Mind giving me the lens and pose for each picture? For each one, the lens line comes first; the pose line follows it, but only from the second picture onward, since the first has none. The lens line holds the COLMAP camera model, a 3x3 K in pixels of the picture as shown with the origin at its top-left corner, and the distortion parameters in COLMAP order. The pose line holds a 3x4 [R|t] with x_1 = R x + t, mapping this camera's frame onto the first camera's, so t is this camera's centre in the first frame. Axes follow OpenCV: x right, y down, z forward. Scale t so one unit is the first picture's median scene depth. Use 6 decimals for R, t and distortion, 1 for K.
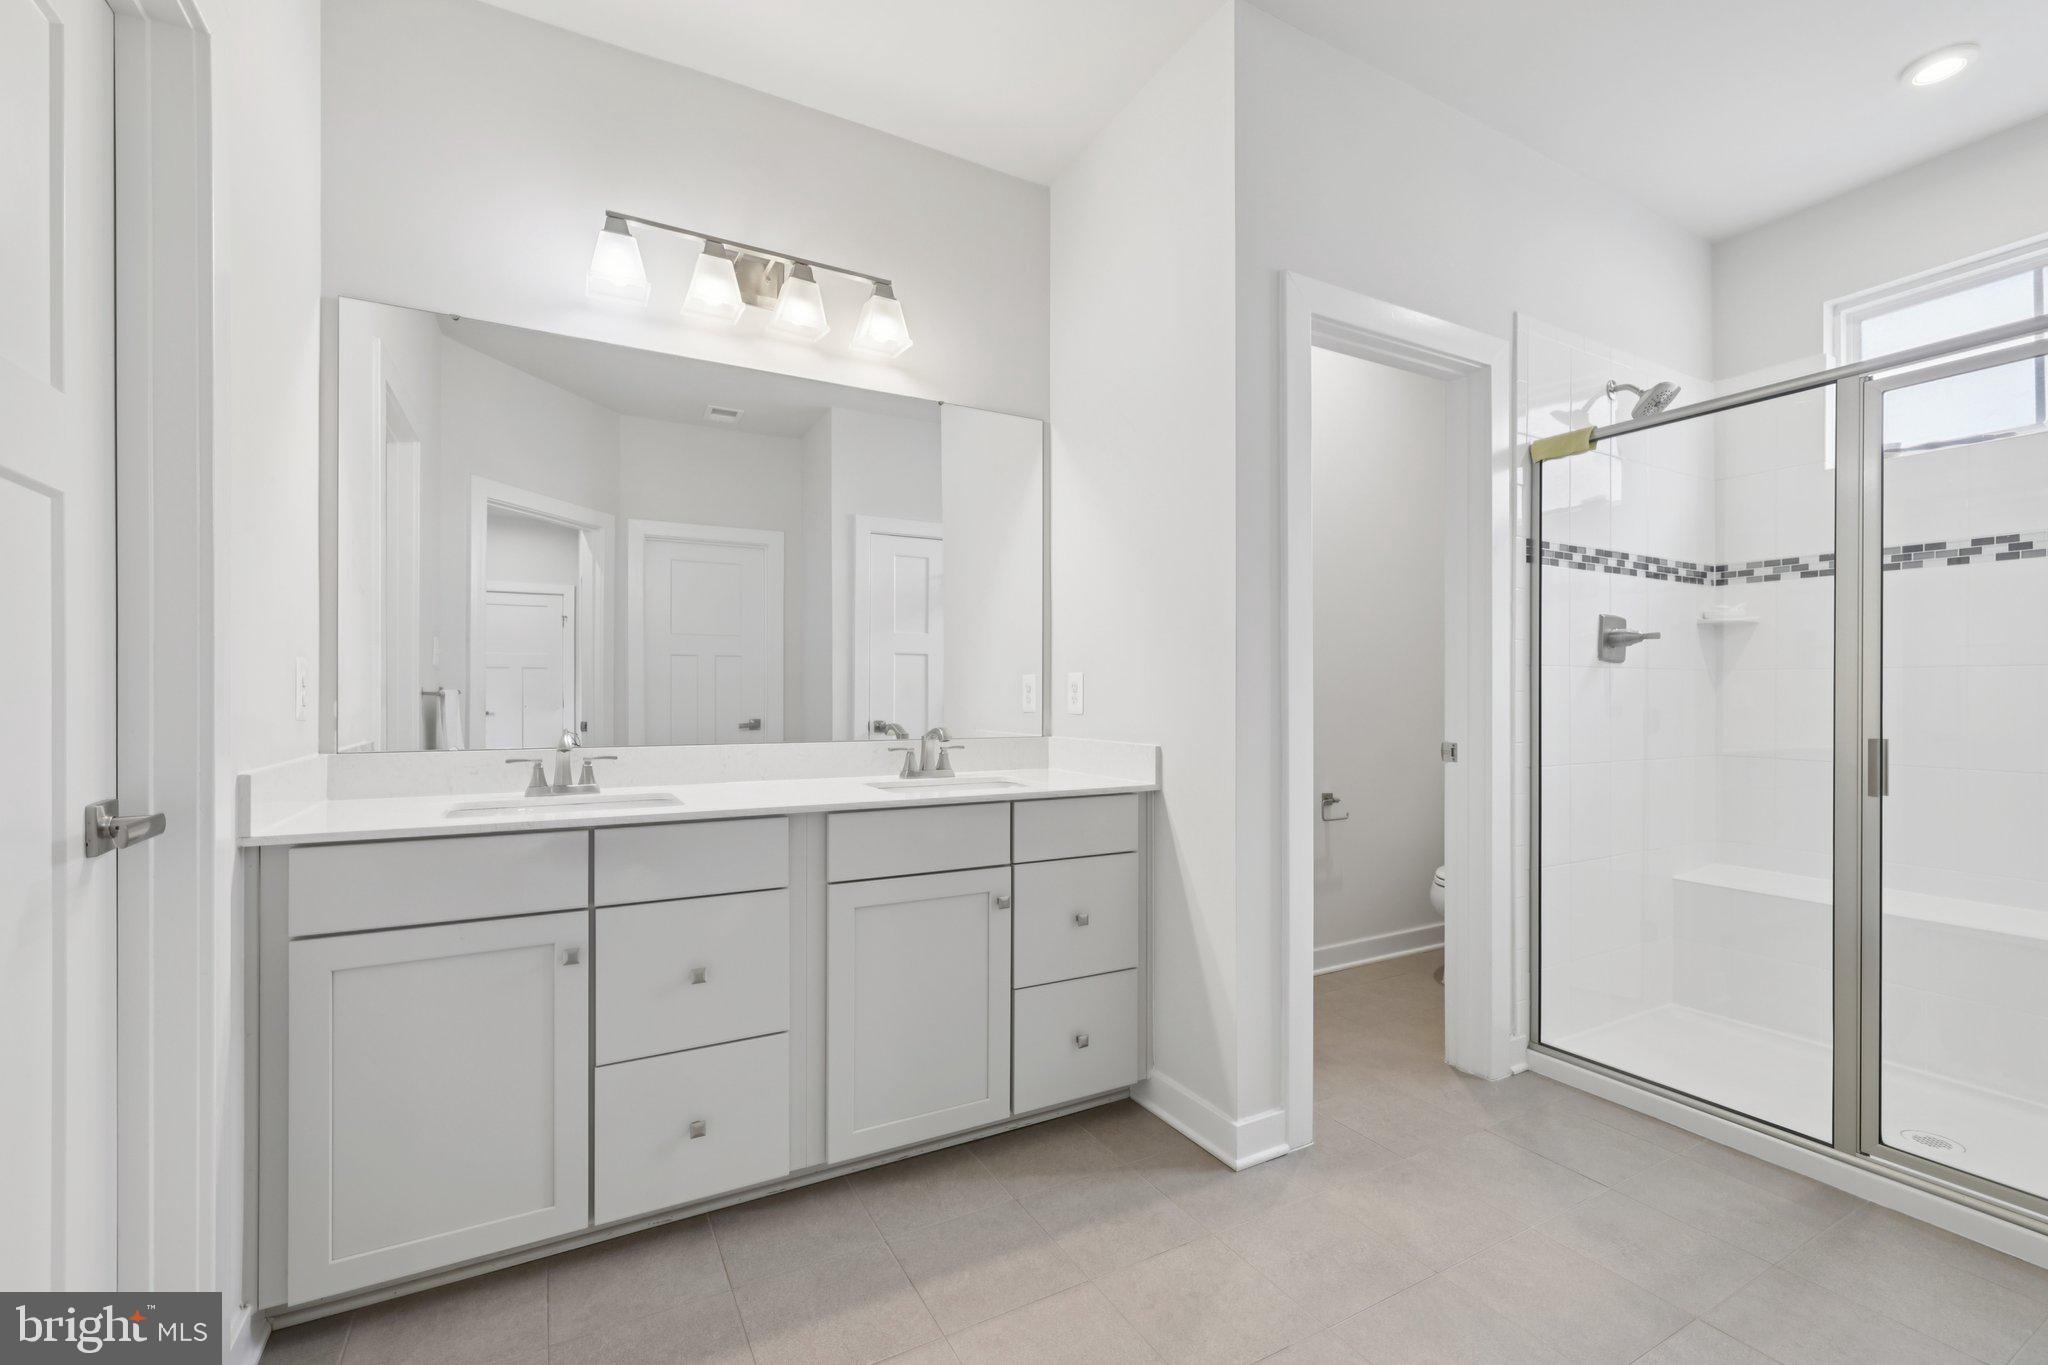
lens RADIAL K [[855.7, 0, 1006.1], [0, 855.7, 692.8], [0, 0, 1]] dist [0.000229, -0.000058]
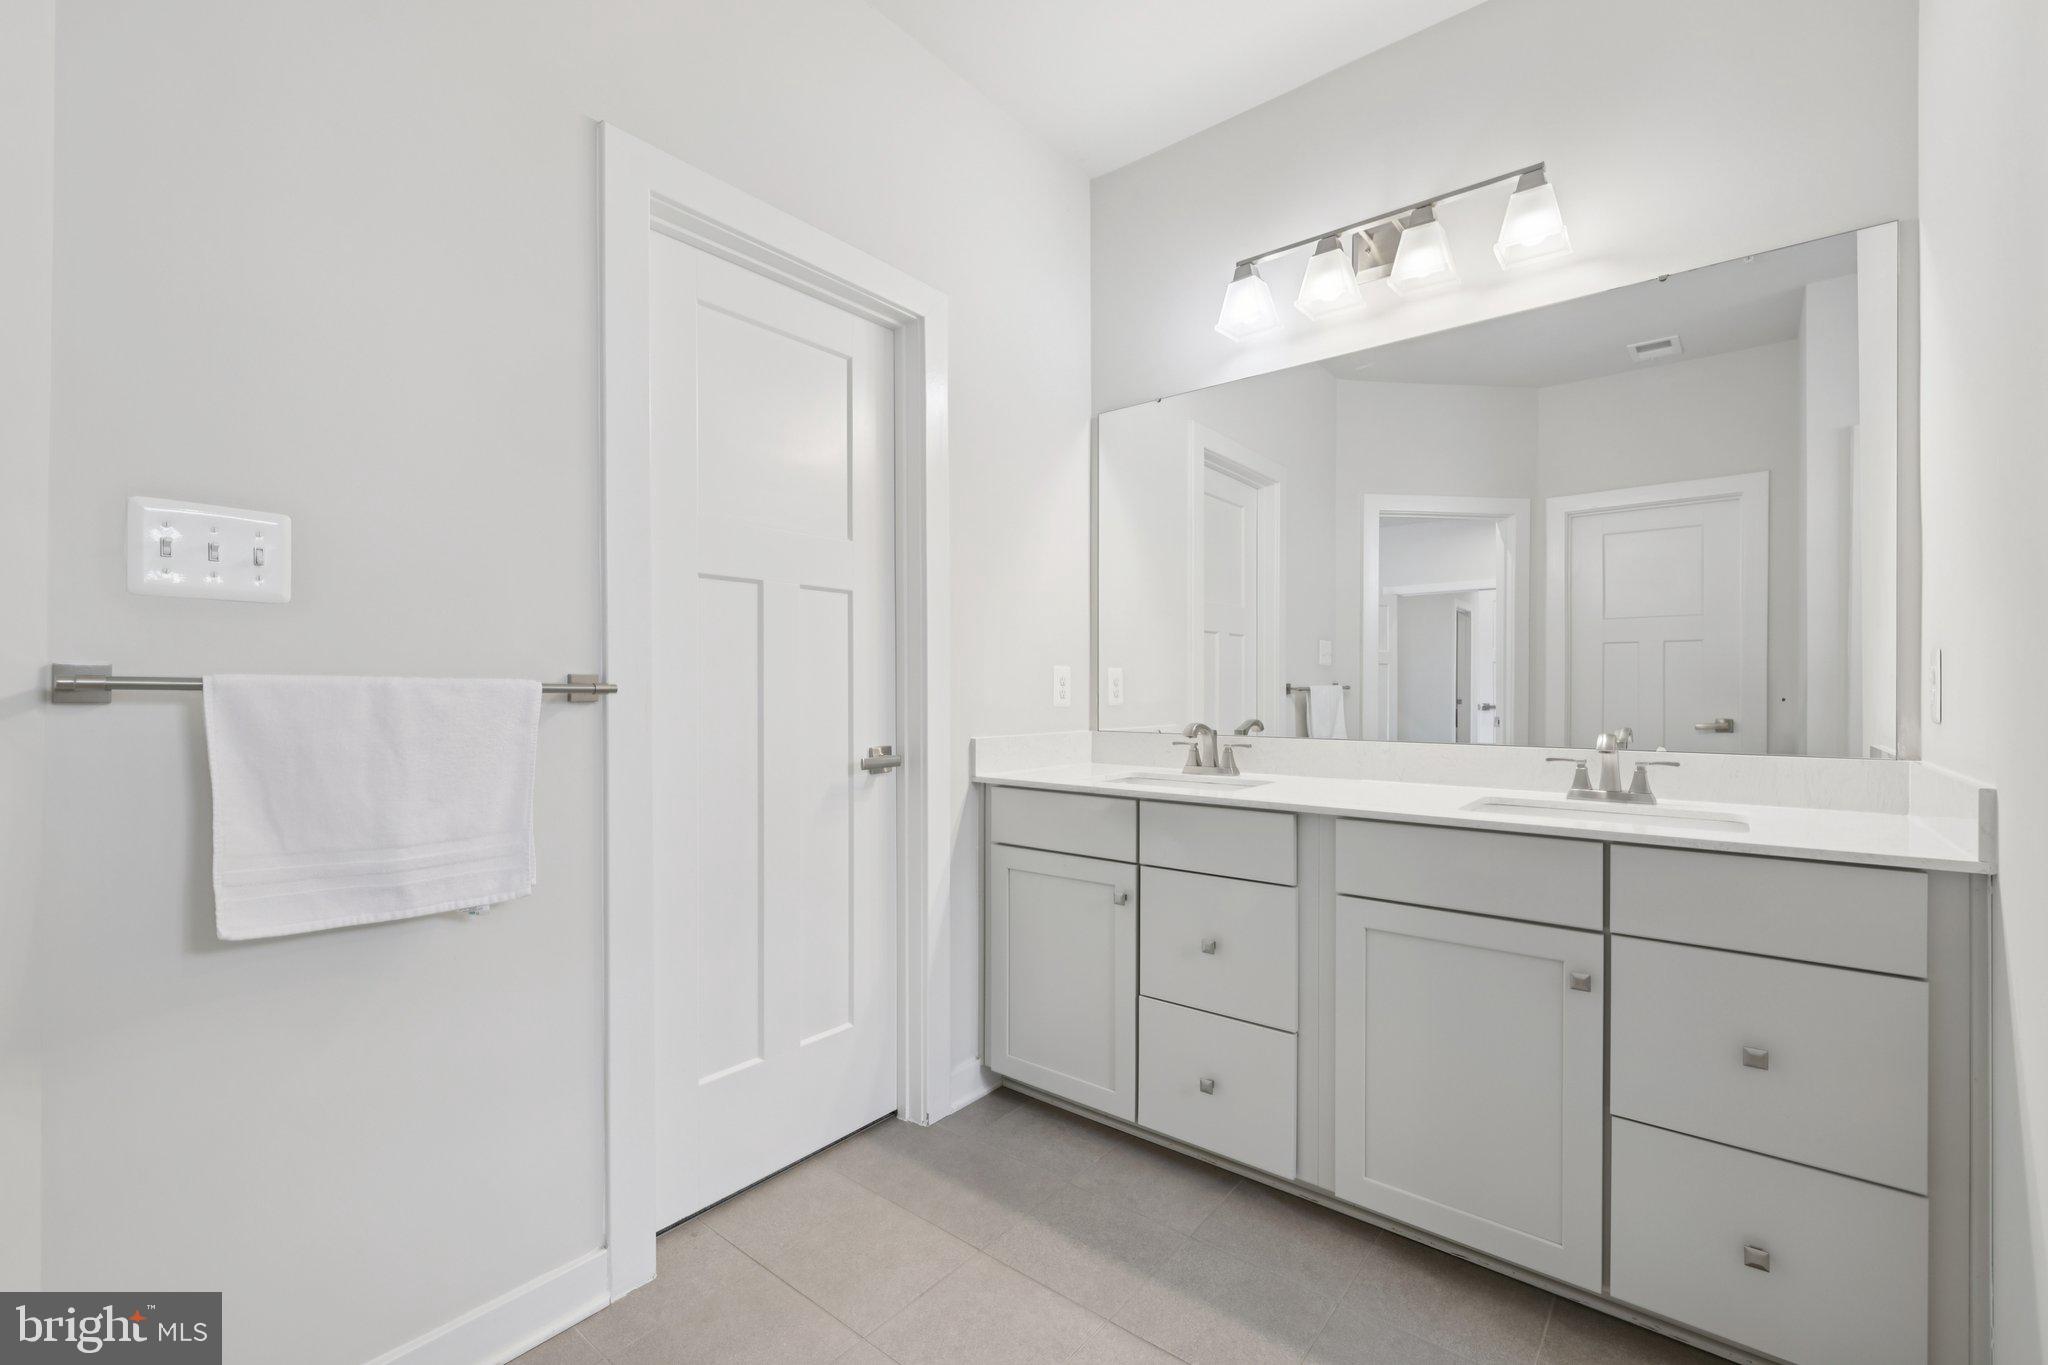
lens RADIAL K [[855.7, 0, 1007.2], [0, 855.7, 687.6], [0, 0, 1]] dist [0.000229, -0.000058]
pose [[0.390008, -0.005654, -0.920794, 0.443689], [0.003856, 0.999982, -0.004507, 0.002667], [0.920804, -0.001793, 0.390023, 0.271713]]
